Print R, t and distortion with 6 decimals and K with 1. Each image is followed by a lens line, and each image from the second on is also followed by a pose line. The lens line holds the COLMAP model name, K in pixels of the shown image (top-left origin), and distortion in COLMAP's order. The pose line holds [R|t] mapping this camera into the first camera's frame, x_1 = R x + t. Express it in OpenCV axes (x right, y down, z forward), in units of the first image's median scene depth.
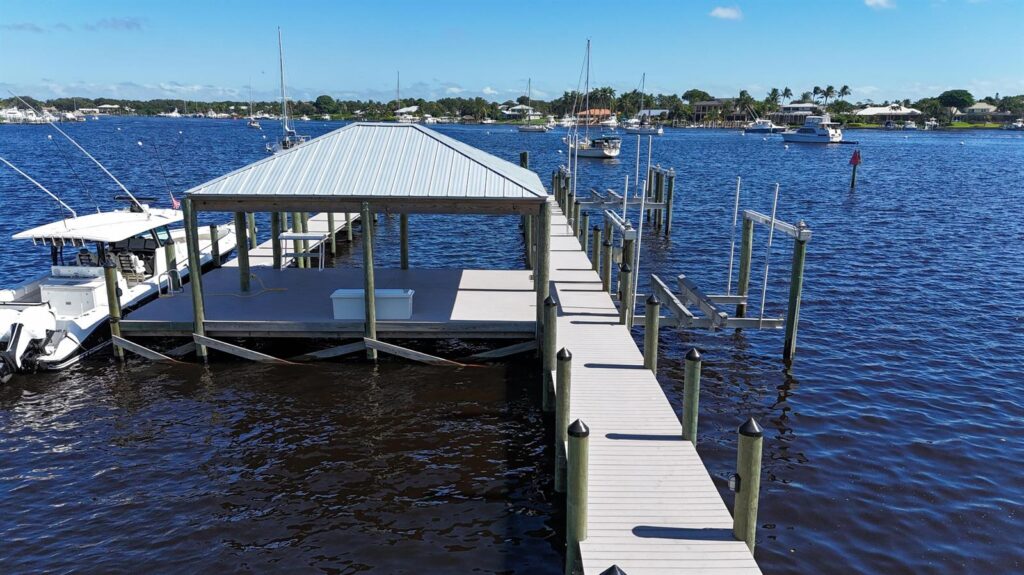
lens RADIAL K [[753.9, 0, 516.3], [0, 753.9, 288.4], [0, 0, 1]] dist [0.065409, -0.065323]
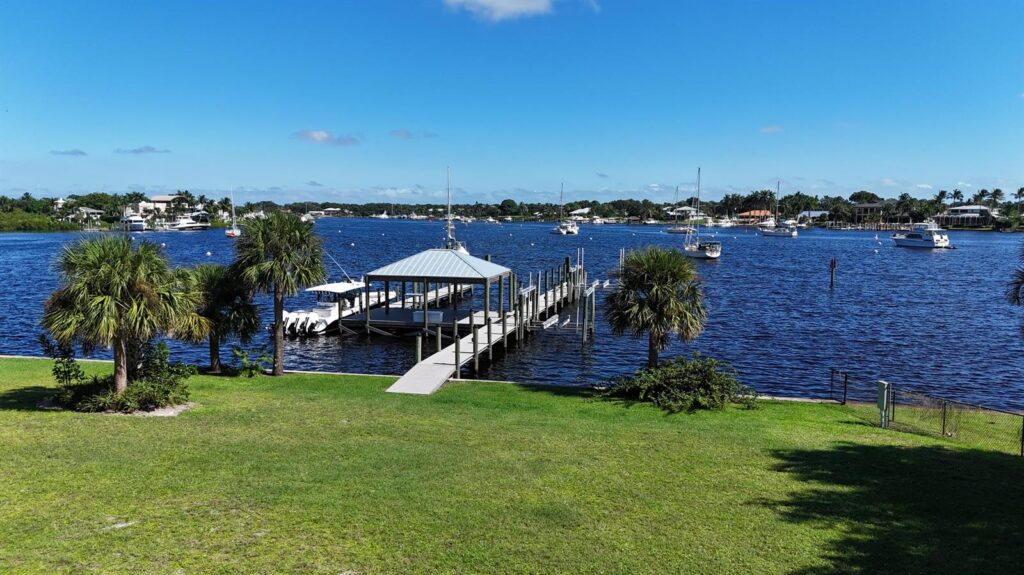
lens RADIAL K [[753.9, 0, 516.3], [0, 753.9, 288.4], [0, 0, 1]] dist [0.065409, -0.065323]
pose [[0.971284, 0.021405, -0.236958, 0.108530], [-0.050869, 0.991598, -0.118936, 0.032479], [0.232421, 0.127574, 0.964212, -0.220872]]
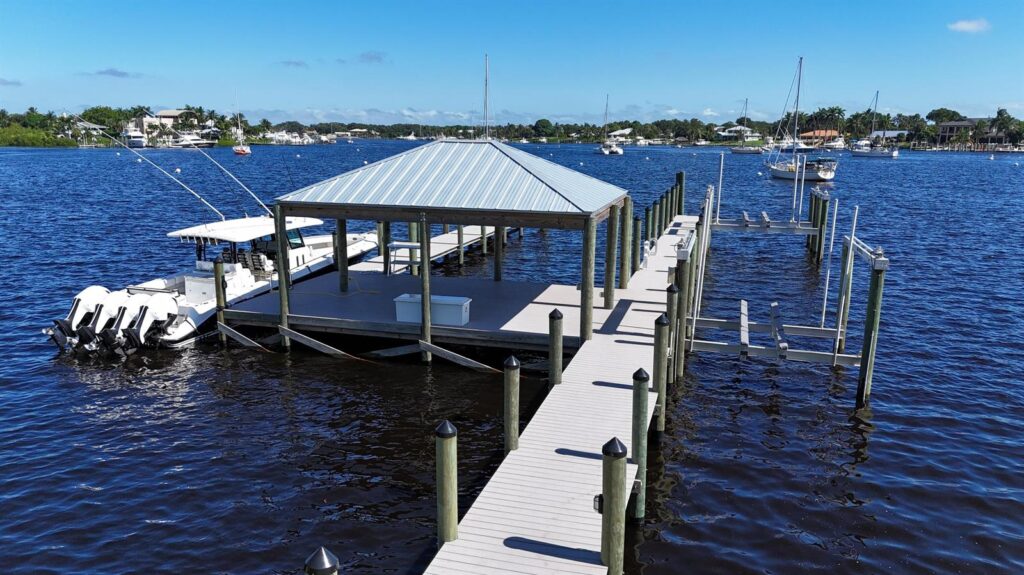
lens RADIAL K [[753.9, 0, 516.3], [0, 753.9, 288.4], [0, 0, 1]] dist [0.065409, -0.065323]
pose [[0.960796, 0.056600, -0.271418, 0.030105], [-0.064217, 0.997750, -0.019256, 0.000610], [0.269718, 0.035931, 0.962269, 0.002595]]
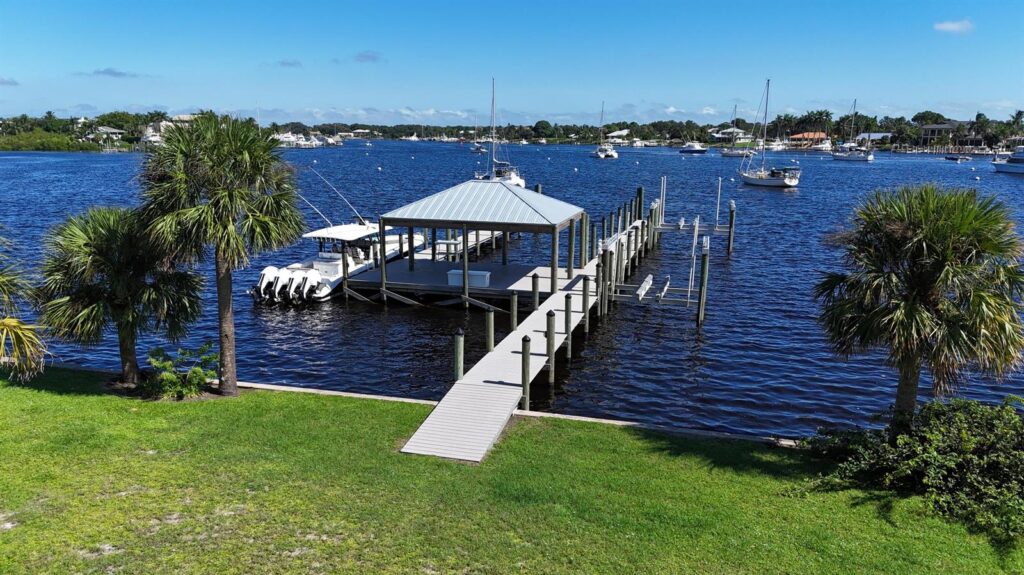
lens RADIAL K [[753.9, 0, 516.3], [0, 753.9, 288.4], [0, 0, 1]] dist [0.065409, -0.065323]
pose [[0.960656, 0.055564, -0.272125, 0.062994], [-0.062616, 0.997888, -0.017292, 0.010254], [0.270589, 0.033651, 0.962107, -0.110953]]
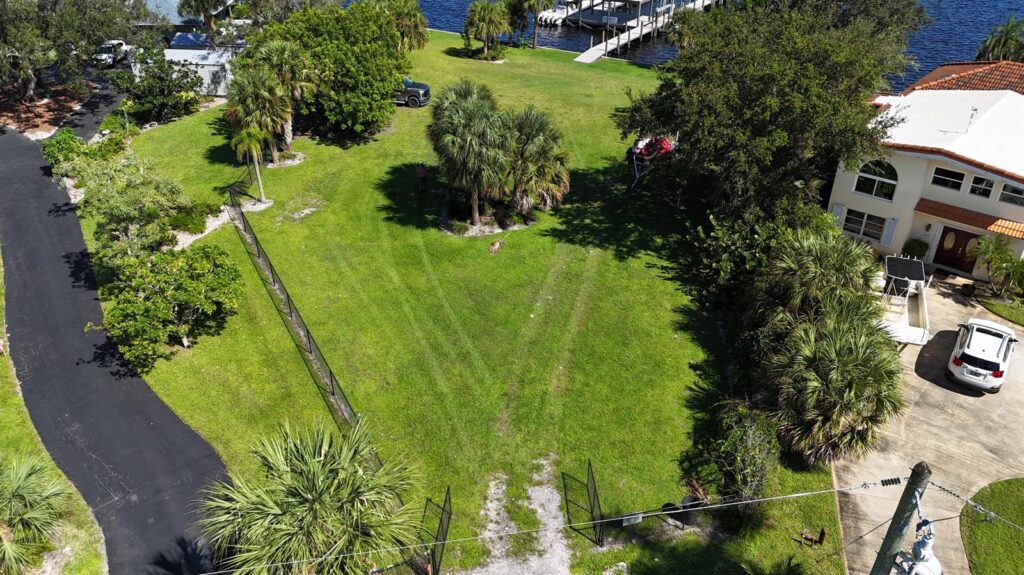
lens RADIAL K [[753.9, 0, 516.3], [0, 753.9, 288.4], [0, 0, 1]] dist [0.065409, -0.065323]
pose [[0.834223, 0.281422, -0.474208, 0.329614], [-0.118916, 0.931544, 0.343634, 0.003527], [0.538452, -0.230277, 0.810581, -0.581566]]
